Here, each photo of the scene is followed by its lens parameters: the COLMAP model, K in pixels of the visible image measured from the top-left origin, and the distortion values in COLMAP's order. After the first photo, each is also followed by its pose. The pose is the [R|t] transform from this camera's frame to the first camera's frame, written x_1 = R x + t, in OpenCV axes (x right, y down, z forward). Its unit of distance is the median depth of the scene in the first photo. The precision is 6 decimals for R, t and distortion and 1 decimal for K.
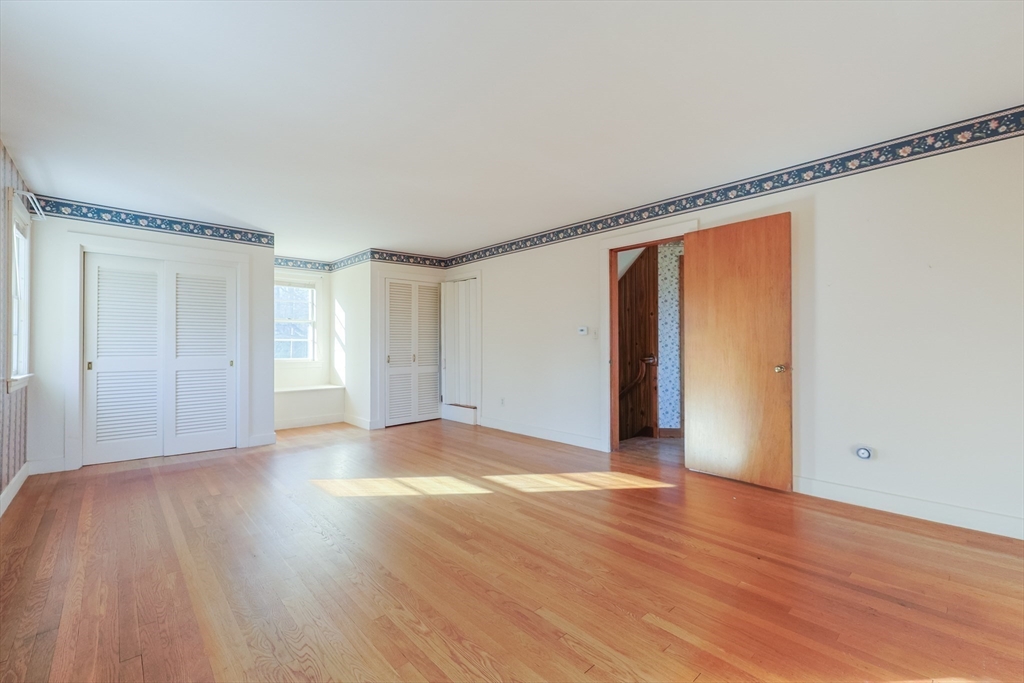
lens RADIAL K [[433.5, 0, 515.6], [0, 433.5, 341.5], [0, 0, 1]] dist [-0.000811, -0.000005]
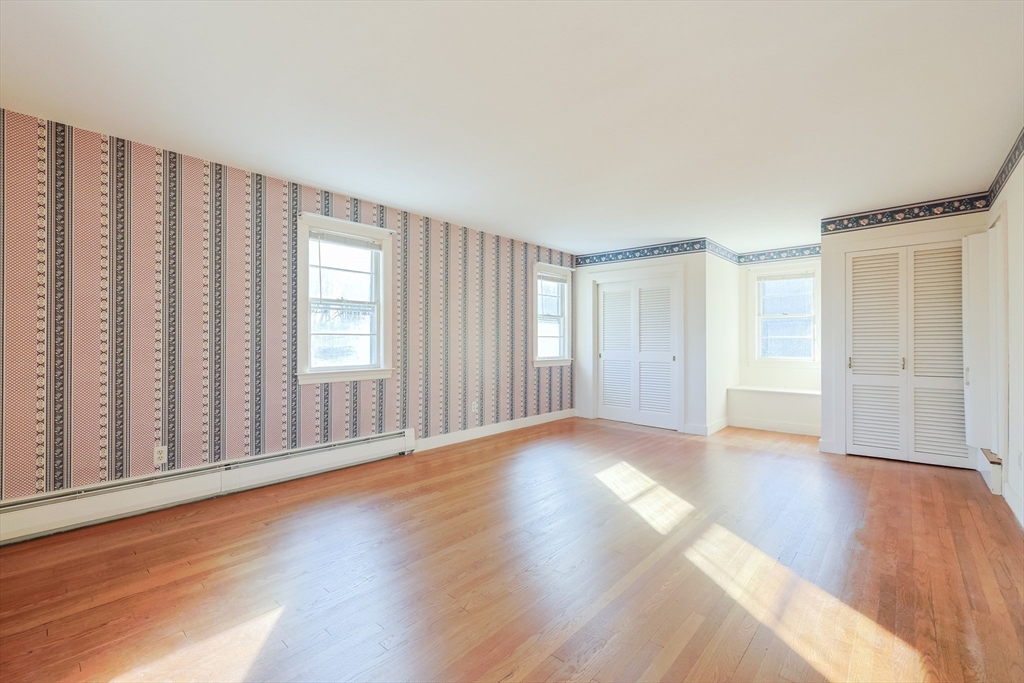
lens RADIAL K [[440.2, 0, 513.5], [0, 440.2, 336.3], [0, 0, 1]] dist [-0.002325, 0.000210]
pose [[0.088013, -0.008673, -0.996082, 0.598942], [0.006378, 0.999947, -0.008143, -0.002756], [0.996099, -0.005636, 0.088064, 0.557497]]
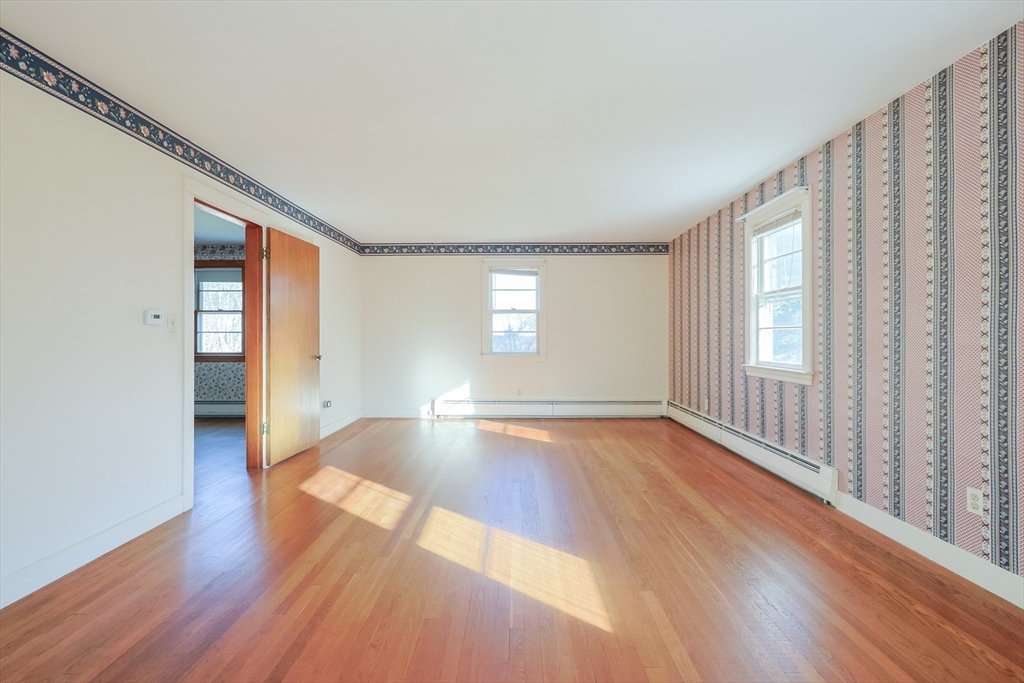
lens RADIAL K [[440.2, 0, 513.5], [0, 440.2, 336.3], [0, 0, 1]] dist [-0.002325, 0.000210]
pose [[-0.723549, 0.006764, 0.690240, -0.672265], [0.003282, 0.999974, -0.006358, 0.003539], [-0.690266, -0.002335, -0.723552, 1.295761]]
